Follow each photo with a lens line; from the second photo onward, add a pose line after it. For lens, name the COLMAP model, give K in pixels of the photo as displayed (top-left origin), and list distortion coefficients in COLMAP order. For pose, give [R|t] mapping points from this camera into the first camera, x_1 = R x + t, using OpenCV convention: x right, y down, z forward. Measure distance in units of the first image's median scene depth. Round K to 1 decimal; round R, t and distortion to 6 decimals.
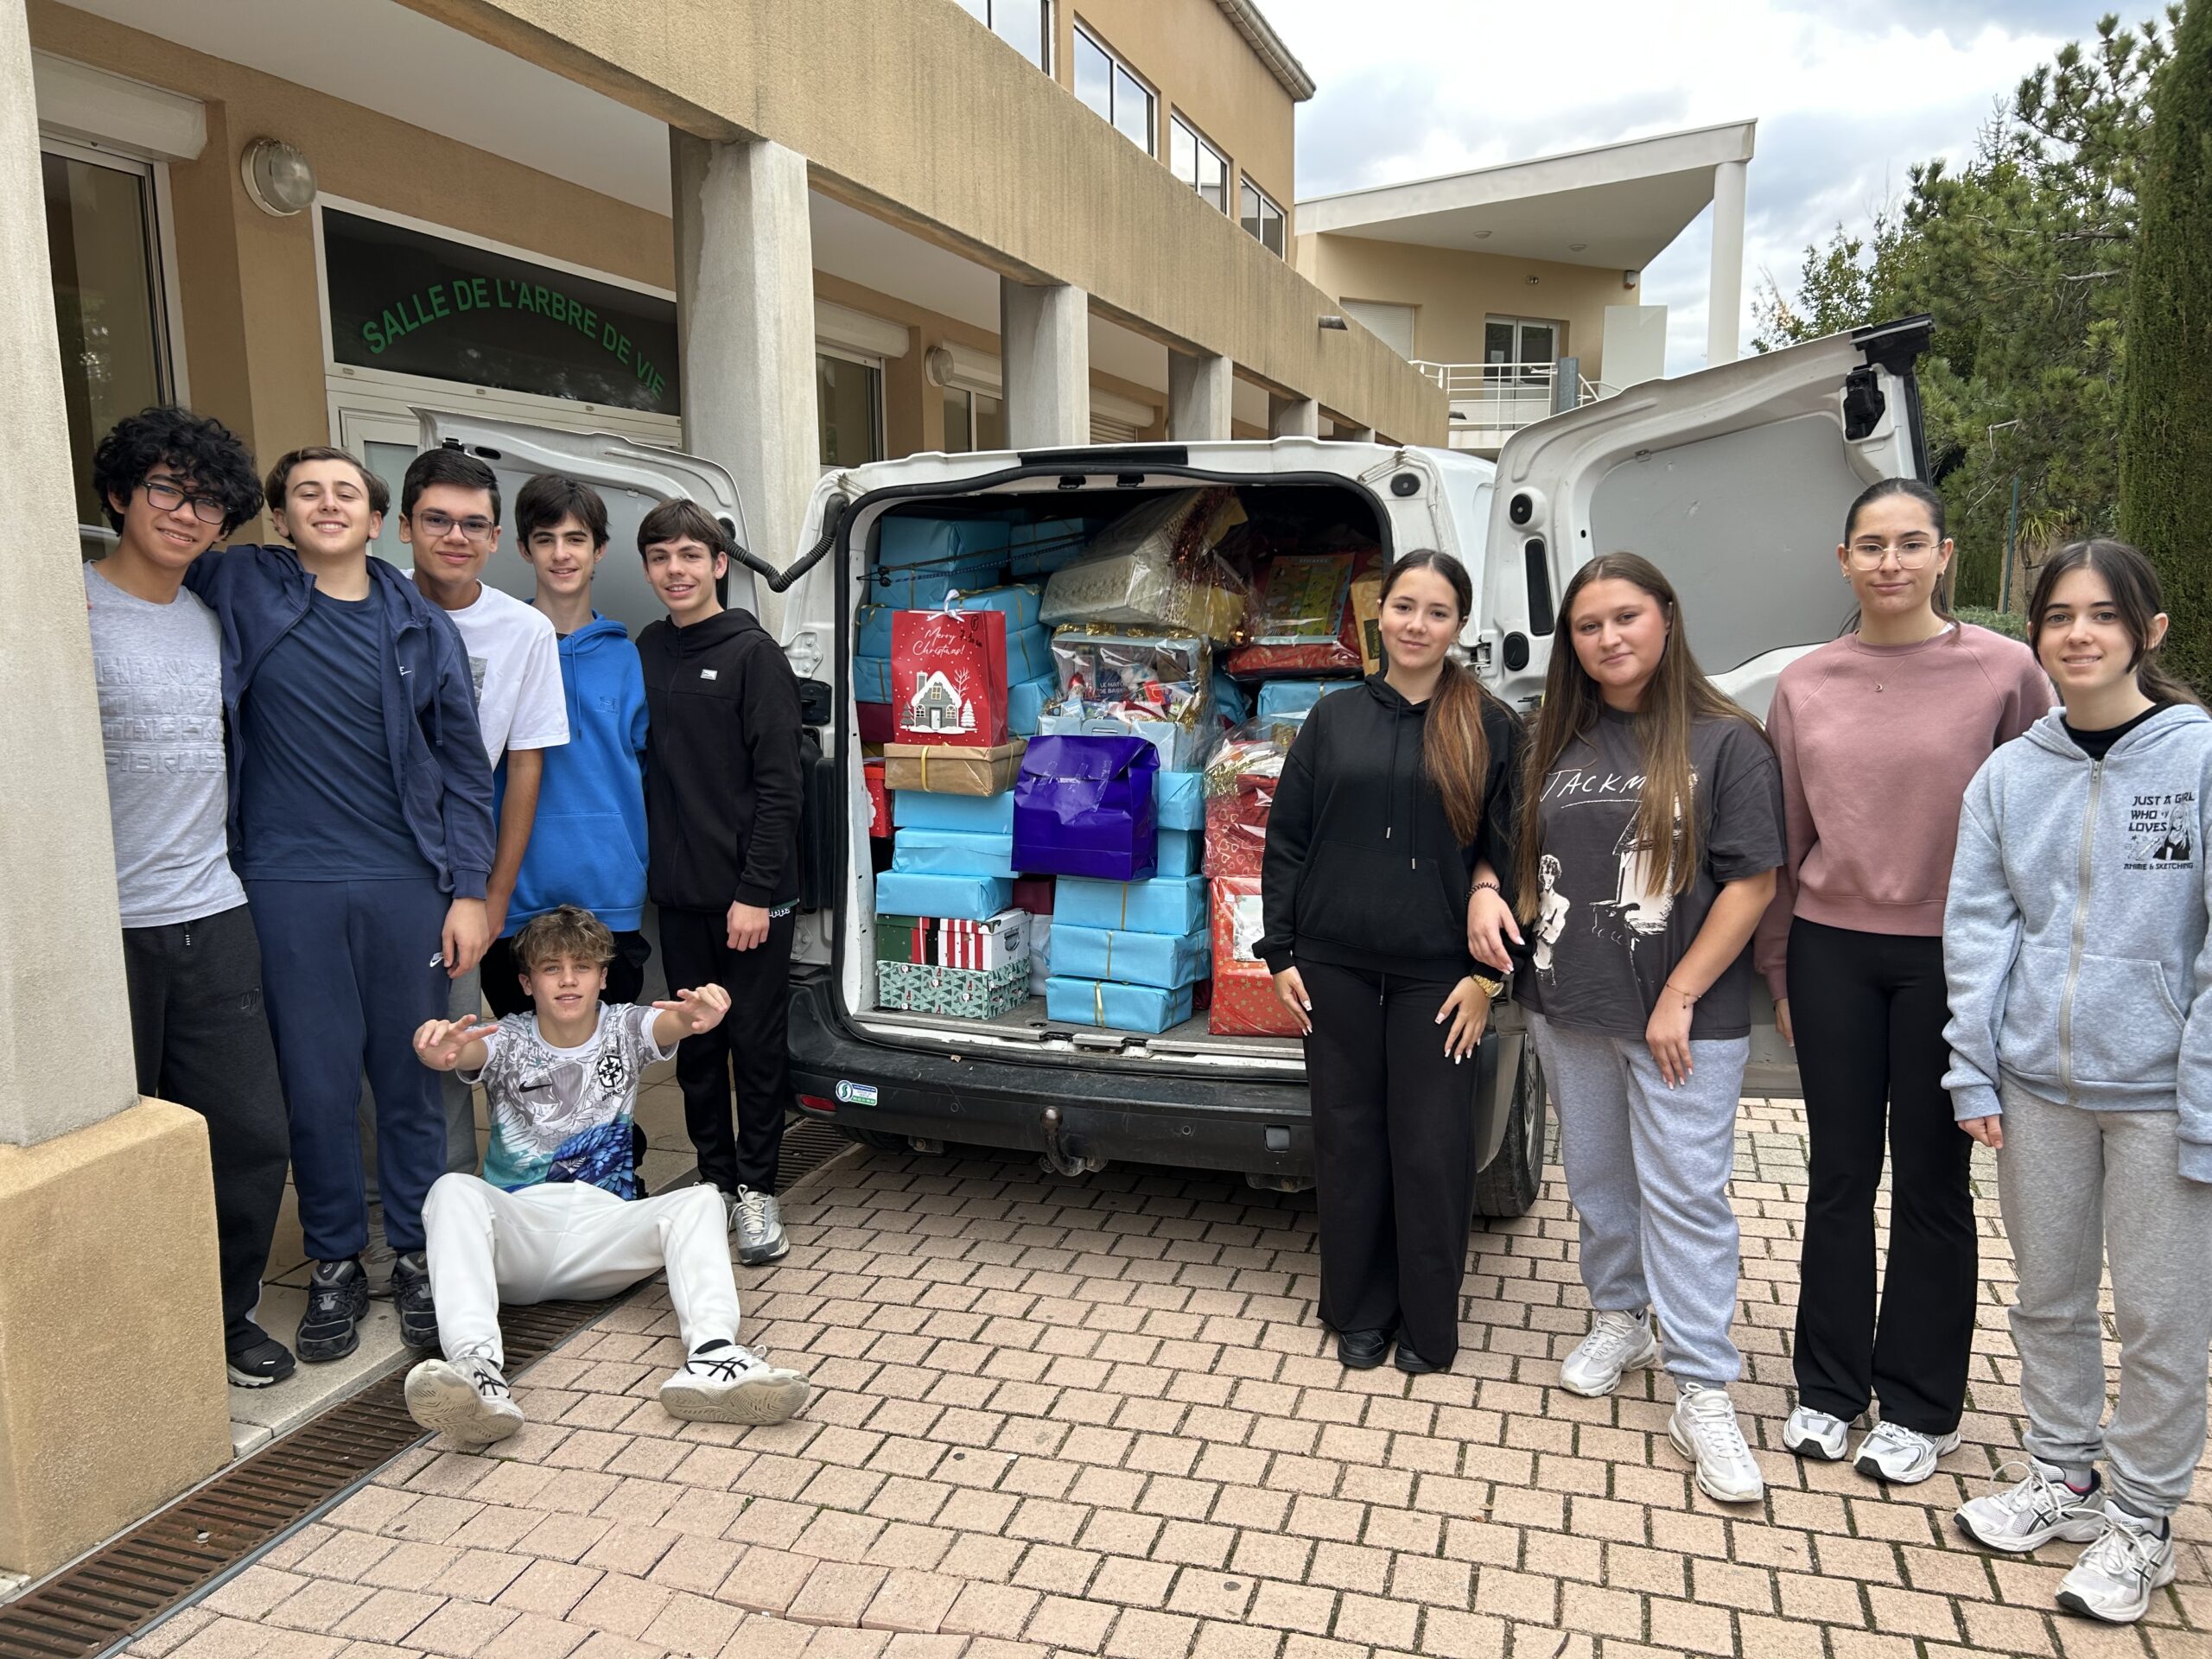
lens RADIAL K [[1652.5, 0, 1123.9], [0, 1652.5, 837.2], [0, 0, 1]] dist [0.026836, -0.047088]
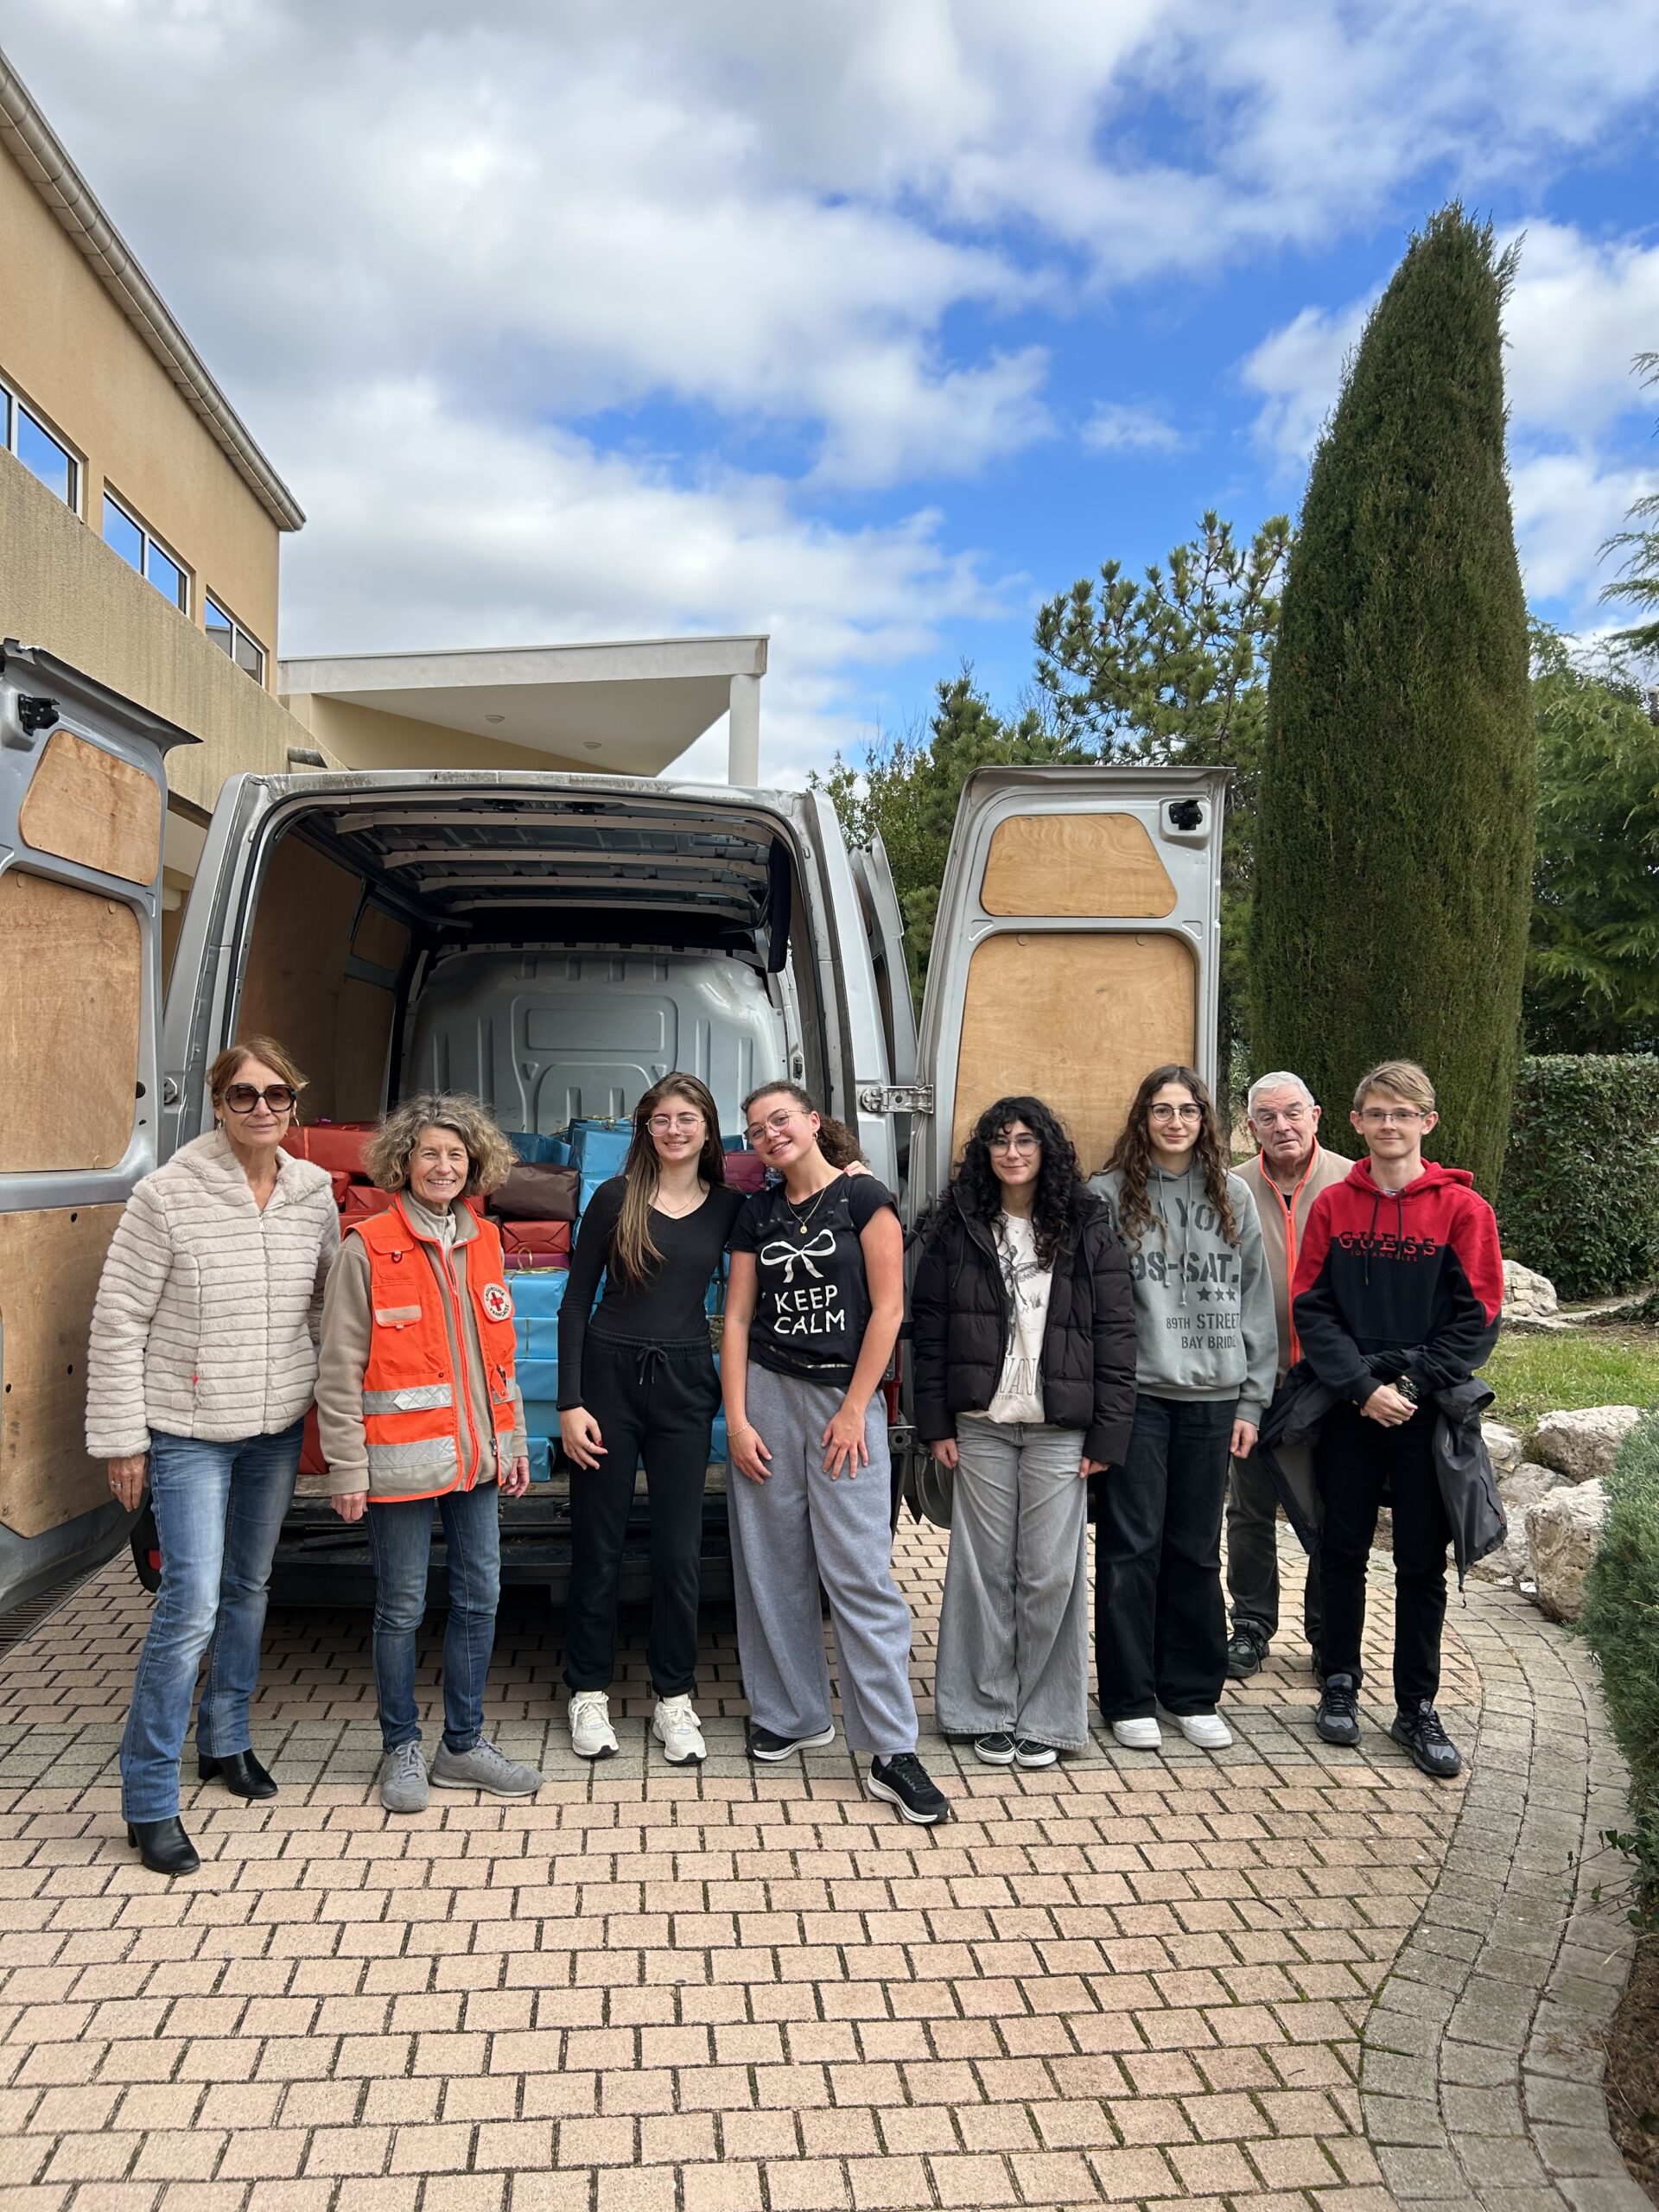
lens RADIAL K [[1652.5, 0, 822.3], [0, 1652.5, 1159.7], [0, 0, 1]] dist [0.026836, -0.047088]
pose [[0.917875, 0.016538, 0.396524, 0.033173], [0.023779, 0.995044, -0.096546, -0.035204], [-0.396156, 0.098046, 0.912934, 0.171420]]
